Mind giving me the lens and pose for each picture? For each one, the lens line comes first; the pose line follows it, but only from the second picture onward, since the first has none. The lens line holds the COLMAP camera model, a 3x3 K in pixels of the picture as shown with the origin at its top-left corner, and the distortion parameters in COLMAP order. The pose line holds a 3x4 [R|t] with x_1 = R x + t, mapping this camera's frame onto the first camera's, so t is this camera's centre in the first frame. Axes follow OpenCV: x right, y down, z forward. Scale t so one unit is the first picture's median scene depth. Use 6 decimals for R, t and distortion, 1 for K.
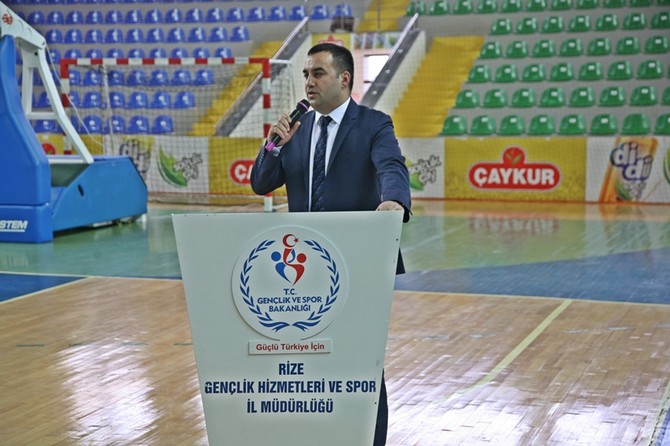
lens RADIAL K [[1292.9, 0, 335.0], [0, 1292.9, 223.0], [0, 0, 1]] dist [0.278971, 0.027573]
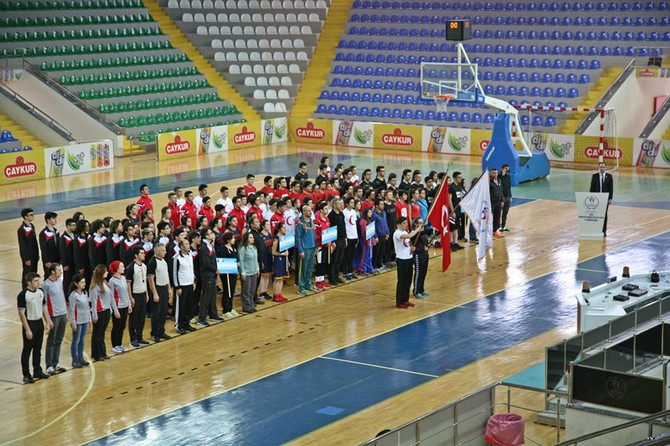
lens RADIAL K [[1629.4, 0, 335.0], [0, 1629.4, 223.0], [0, 0, 1]] dist [0.404838, 0.157440]
pose [[0.972781, 0.048197, -0.226657, 0.112949], [-0.035511, 0.997583, 0.059722, -0.057349], [0.228988, -0.050047, 0.972142, -1.406300]]
